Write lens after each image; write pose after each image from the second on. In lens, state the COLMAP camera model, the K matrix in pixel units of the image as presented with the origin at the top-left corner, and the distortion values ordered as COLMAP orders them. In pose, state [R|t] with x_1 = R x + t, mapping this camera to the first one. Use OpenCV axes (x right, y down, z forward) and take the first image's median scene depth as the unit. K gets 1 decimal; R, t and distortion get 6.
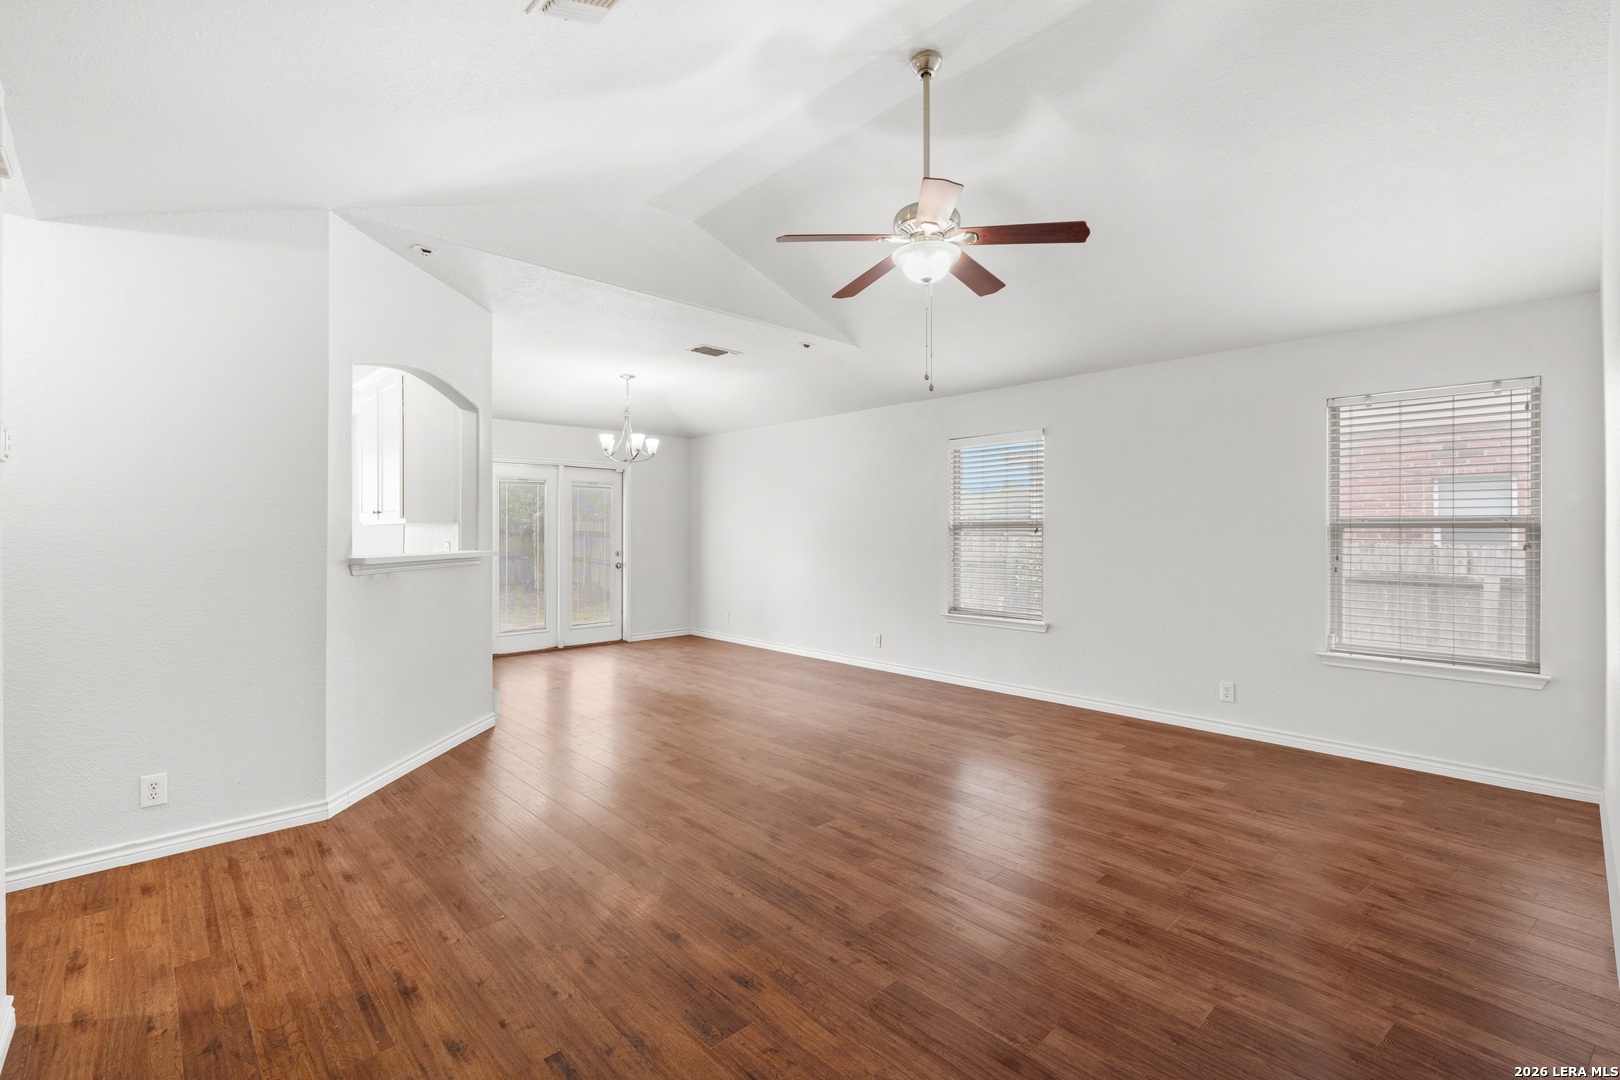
lens RADIAL K [[716.7, 0, 821.9], [0, 716.7, 534.9], [0, 0, 1]] dist [-0.000869, 0.000682]
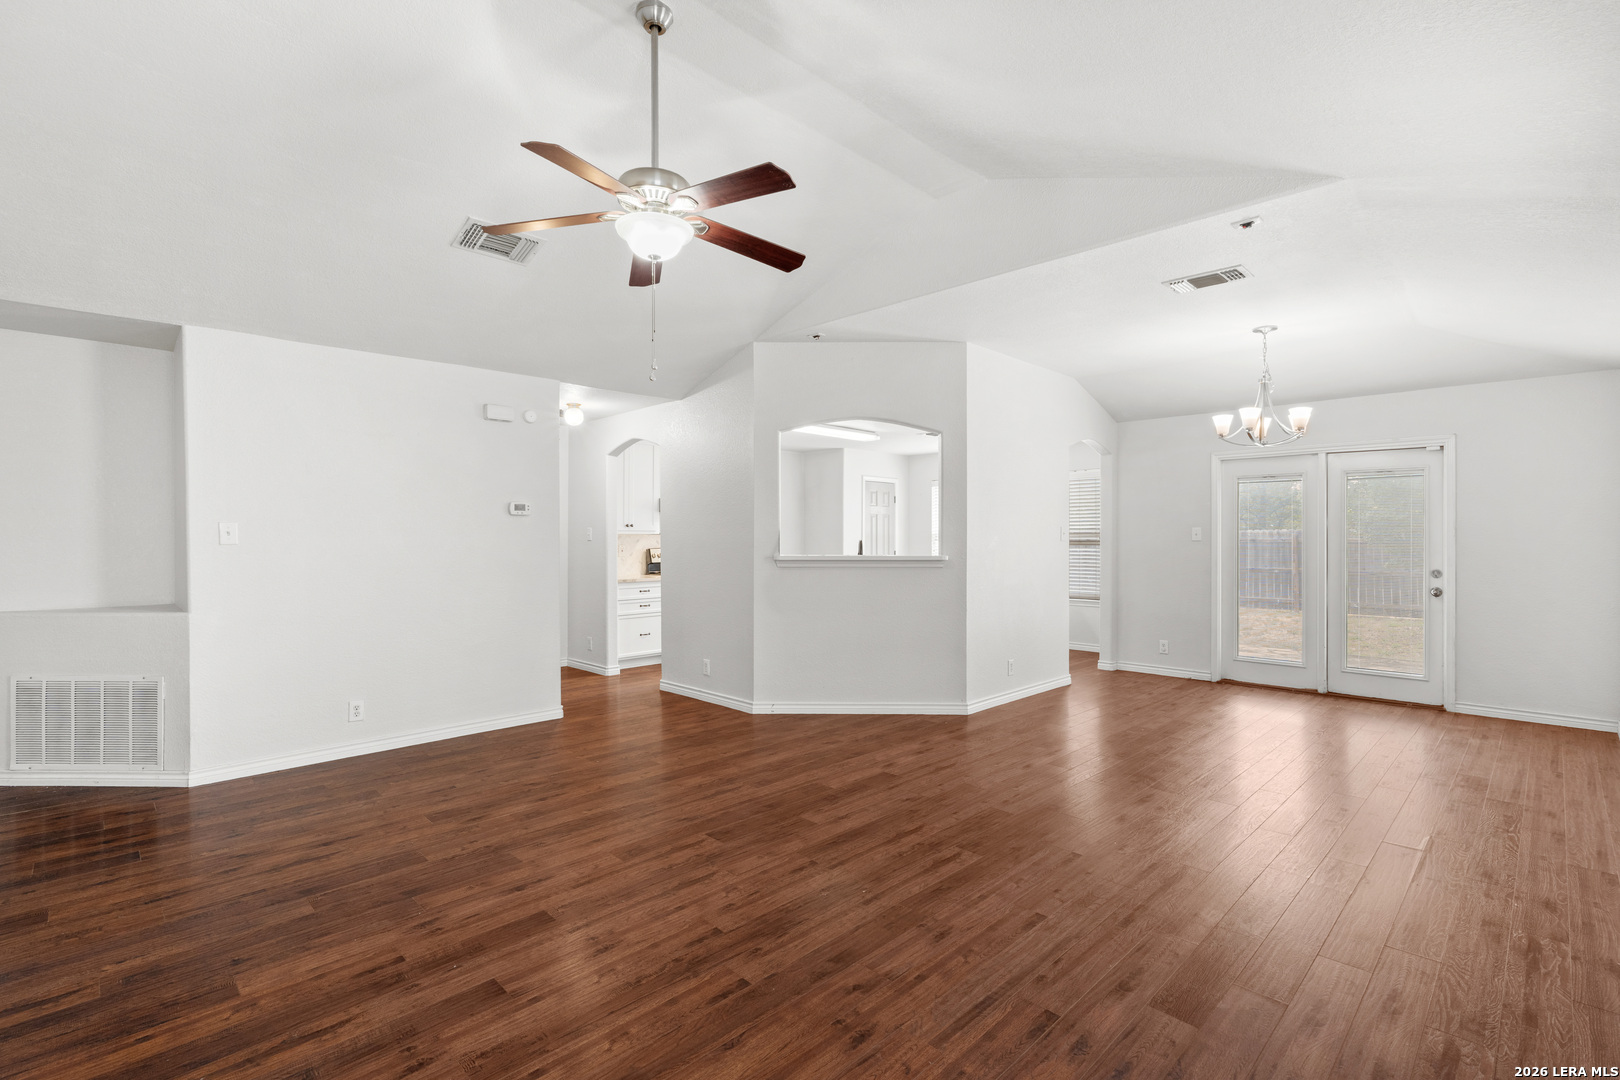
lens RADIAL K [[736.6, 0, 810.9], [0, 736.6, 529.1], [0, 0, 1]] dist [-0.002311, -0.001174]
pose [[0.022506, -0.011995, -0.999675, 0.679258], [-0.008142, 0.999893, -0.012181, -0.003038], [0.999714, 0.008413, 0.022406, 0.746529]]
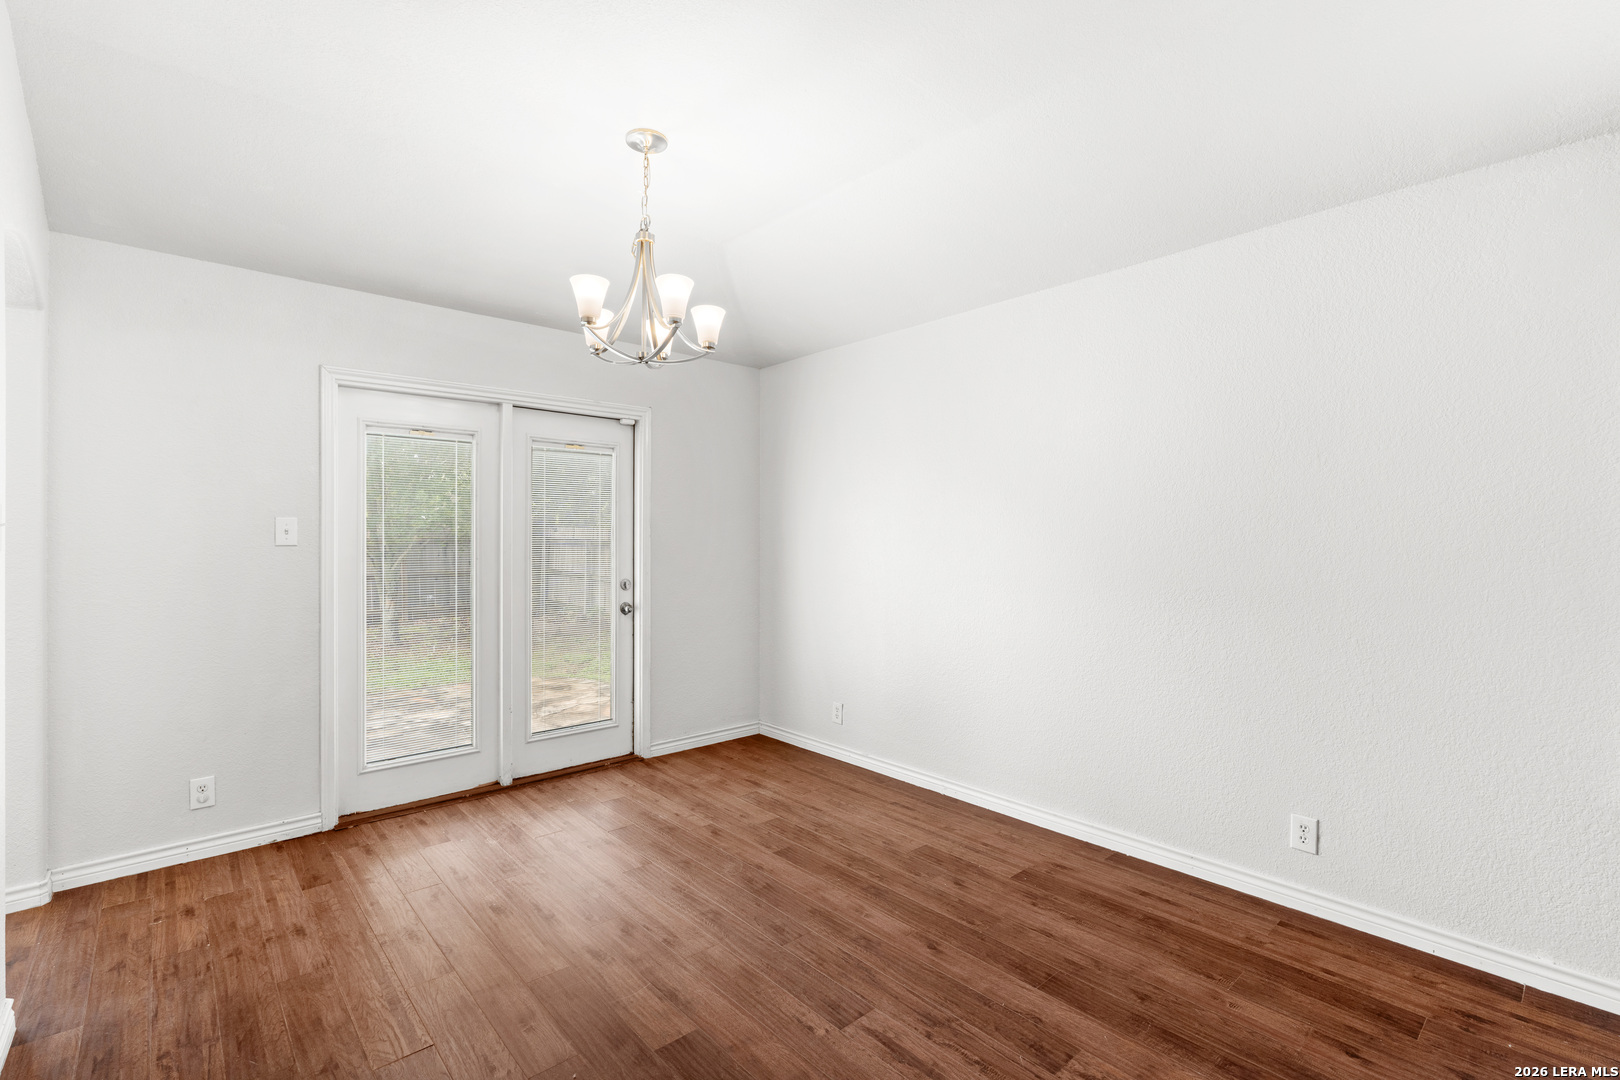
lens RADIAL K [[741.5, 0, 810.0], [0, 741.5, 540.0], [0, 0, 1]] dist [-0.002841, -0.000258]
pose [[0.999178, 0.000979, -0.040525, -0.239946], [-0.001176, 0.999988, -0.004831, -0.005826], [0.040519, 0.004875, 0.999167, 0.871076]]
